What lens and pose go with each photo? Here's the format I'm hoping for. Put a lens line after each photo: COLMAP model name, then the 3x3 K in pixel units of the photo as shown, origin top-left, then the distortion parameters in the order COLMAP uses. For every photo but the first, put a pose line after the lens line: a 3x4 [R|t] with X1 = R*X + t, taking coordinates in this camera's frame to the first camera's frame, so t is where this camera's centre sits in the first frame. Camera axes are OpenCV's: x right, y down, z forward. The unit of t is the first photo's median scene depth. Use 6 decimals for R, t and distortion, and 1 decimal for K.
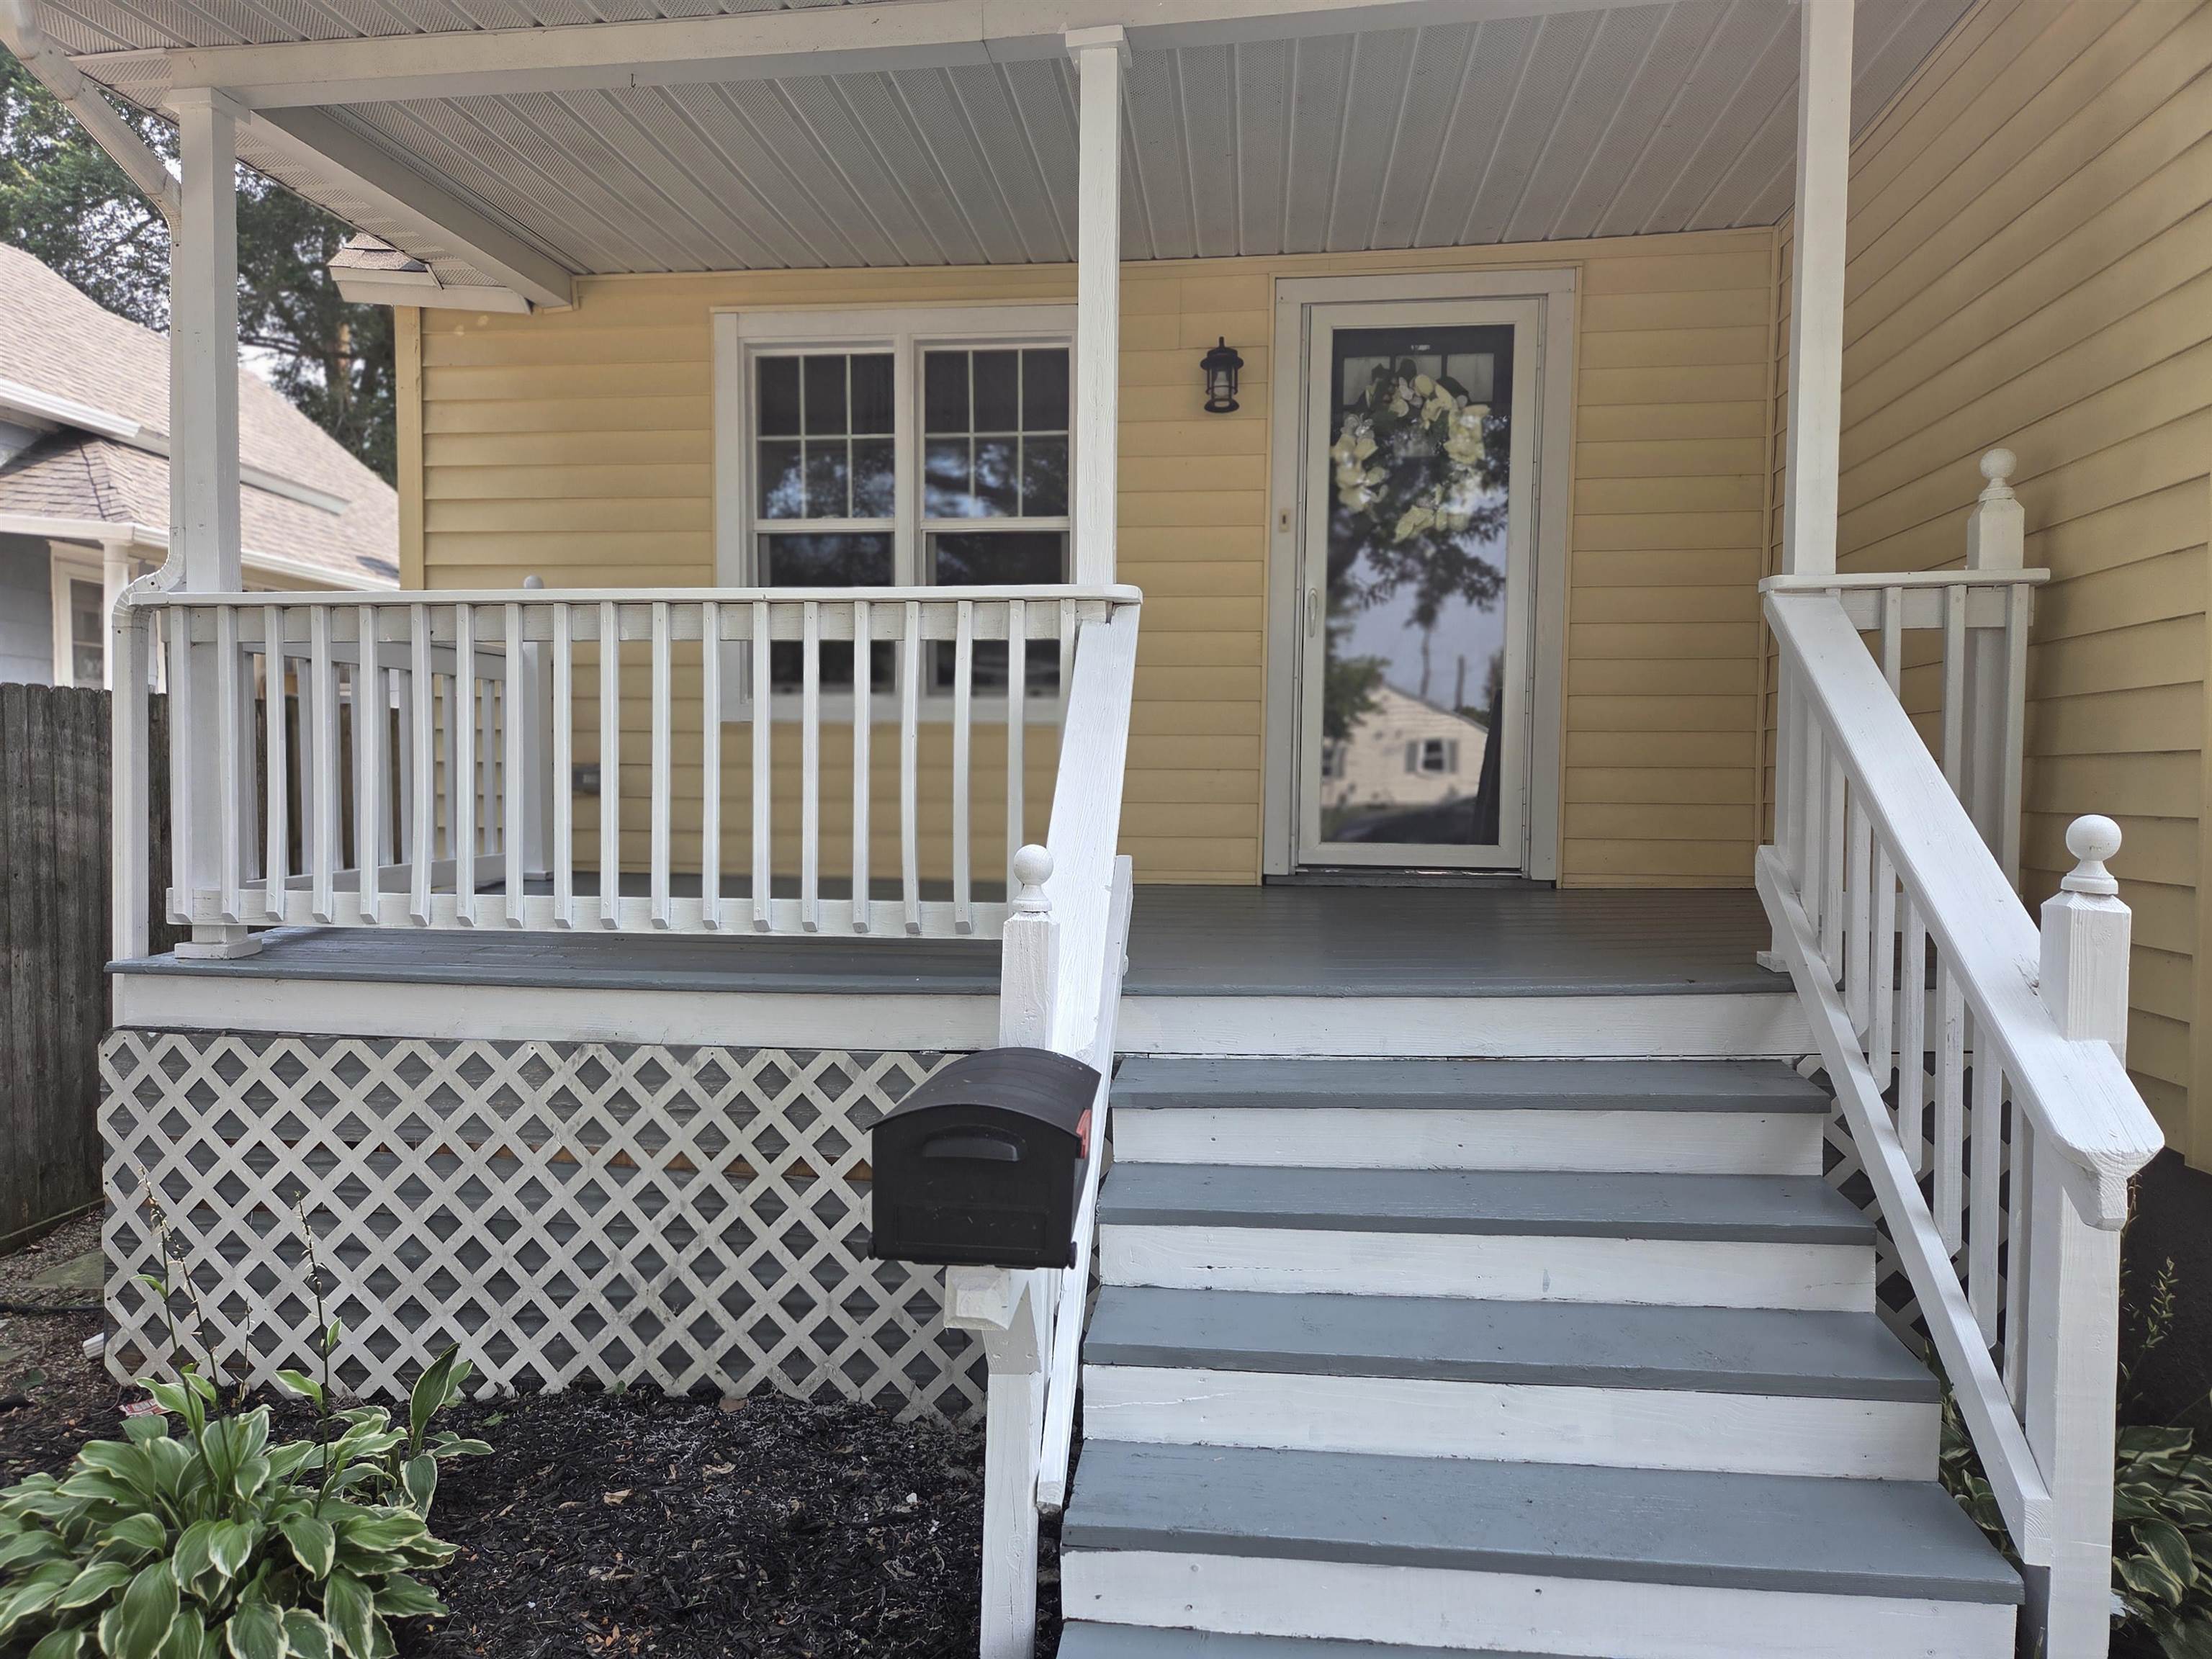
lens RADIAL K [[1457.5, 0, 1096.5], [0, 1457.5, 853.2], [0, 0, 1]] dist [0.081481, -0.064542]
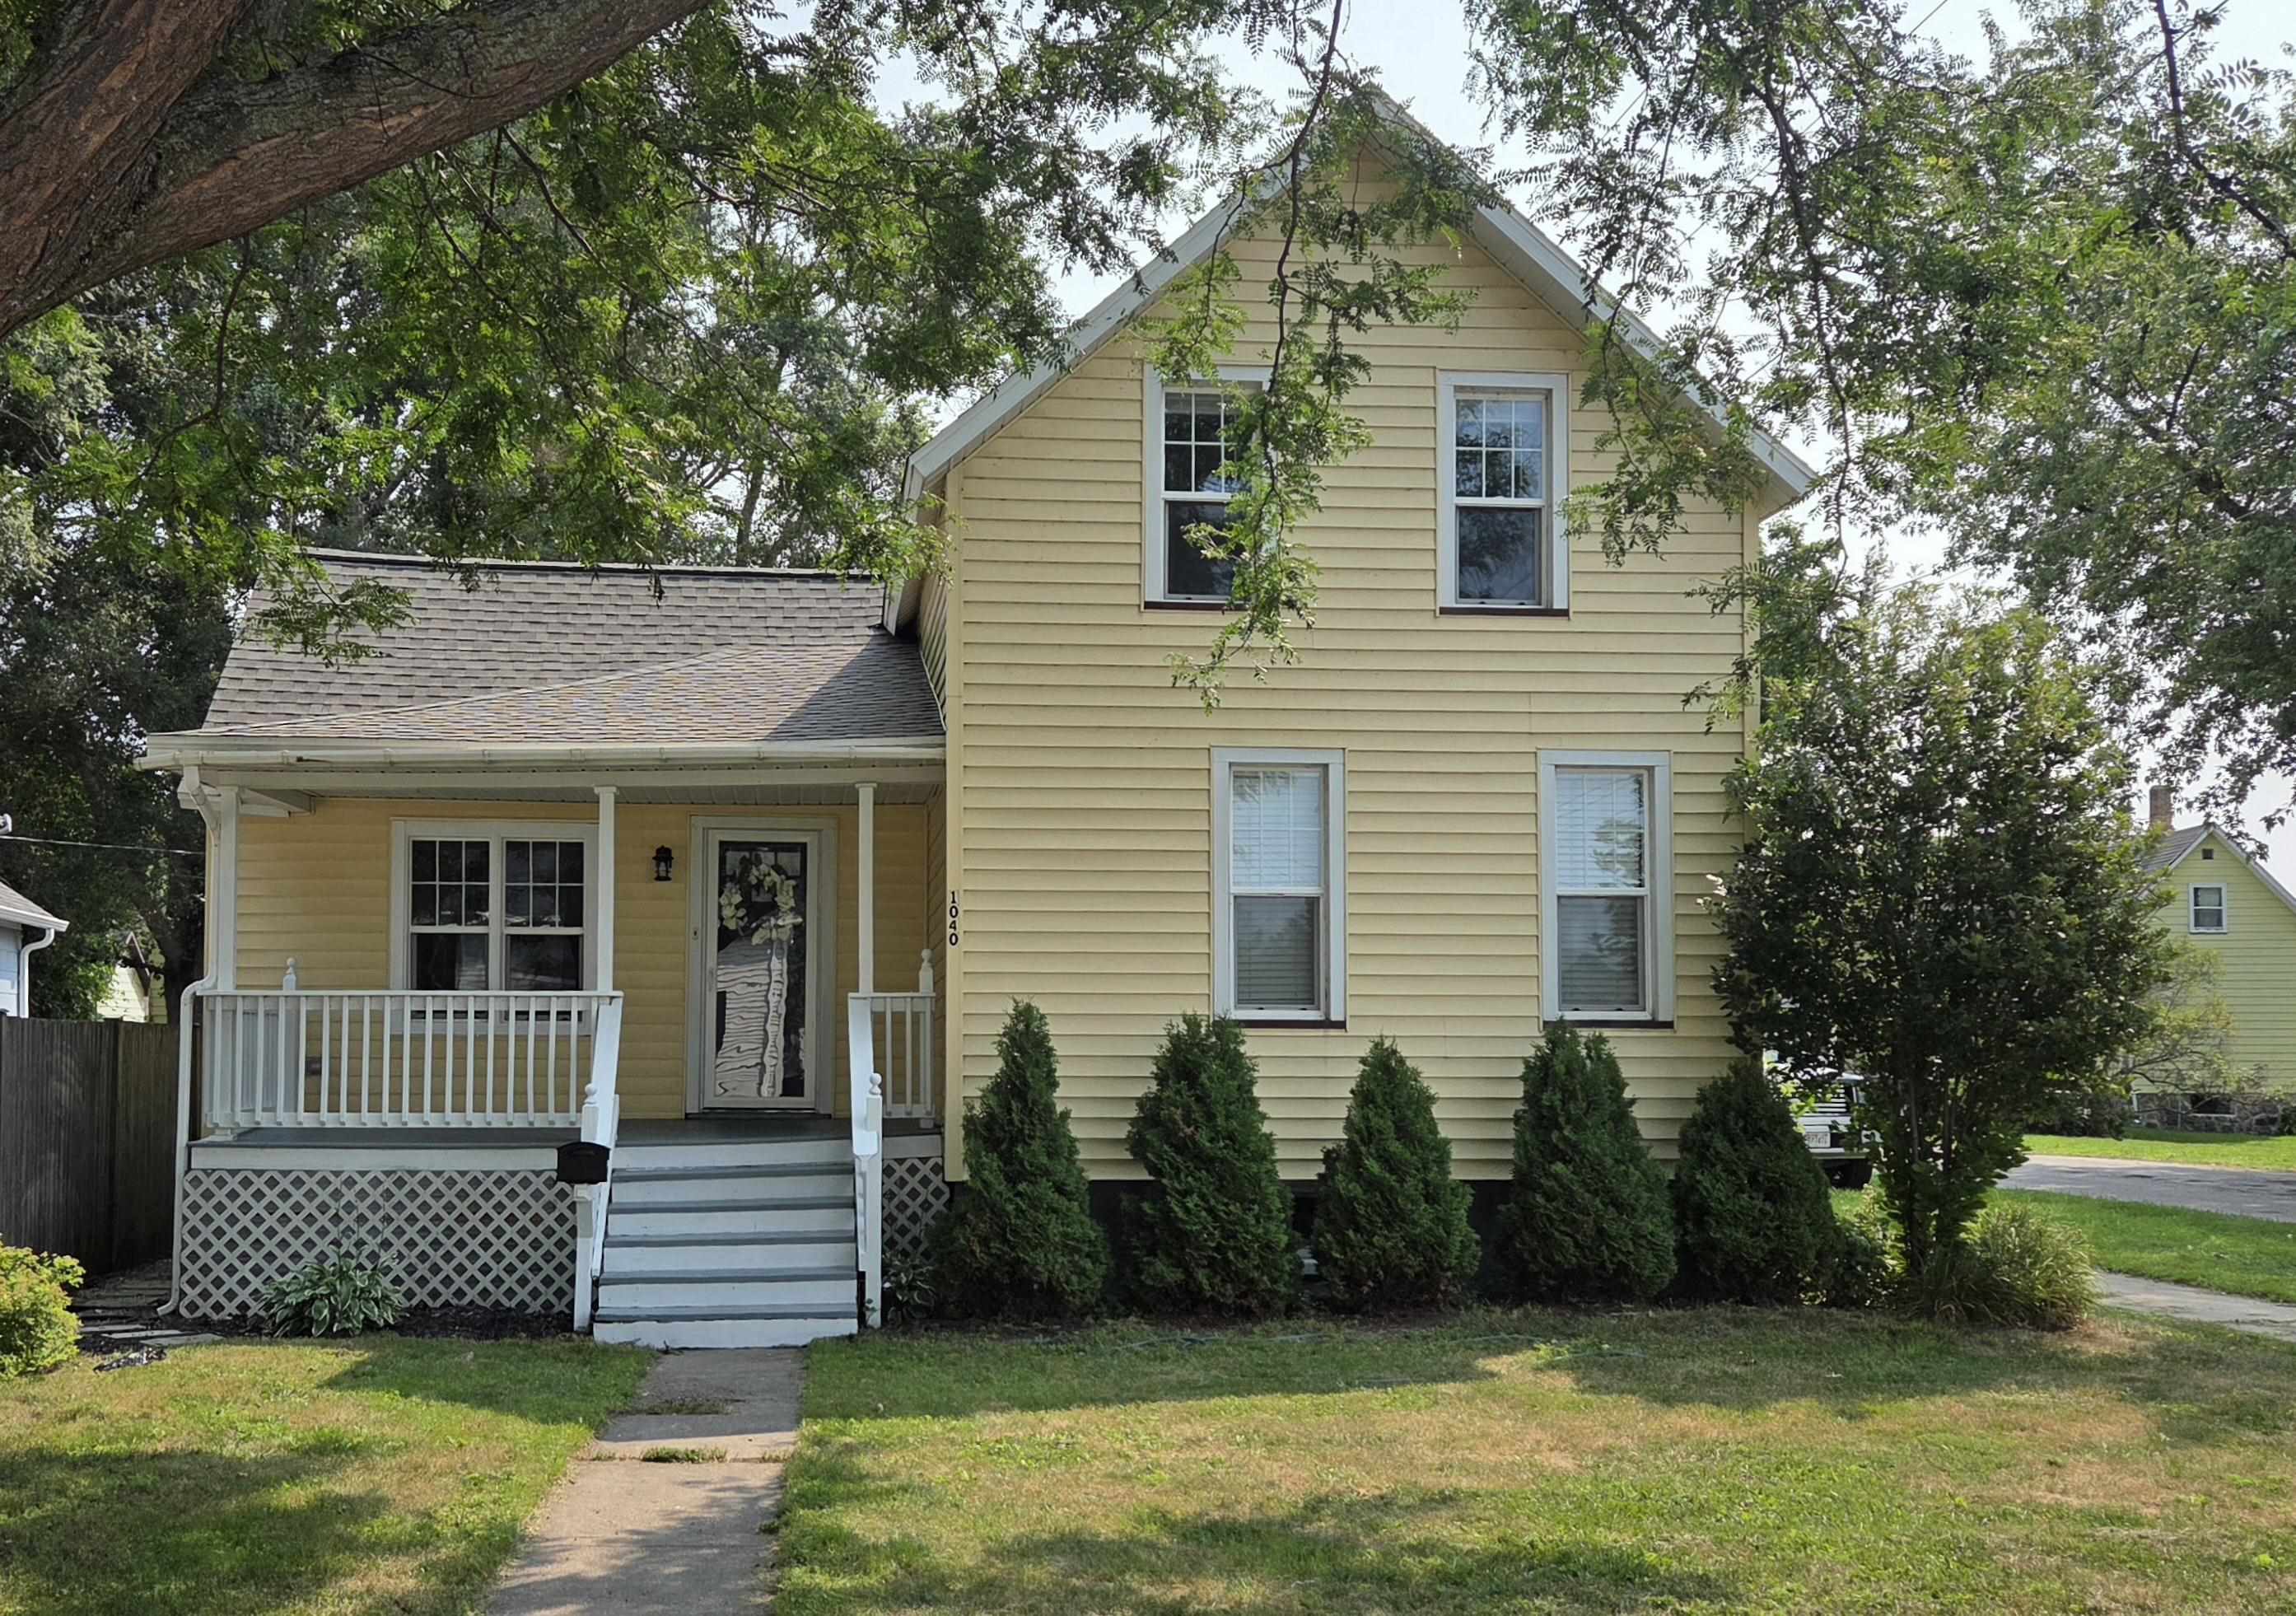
lens RADIAL K [[2003.9, 0, 978.4], [0, 2003.9, 1005.3], [0, 0, 1]] dist [0.079924, 0.000300]
pose [[0.978513, 0.003038, 0.206164, -0.086235], [0.012959, 0.997009, -0.076197, 0.123196], [-0.205778, 0.077231, 0.975546, -2.604776]]
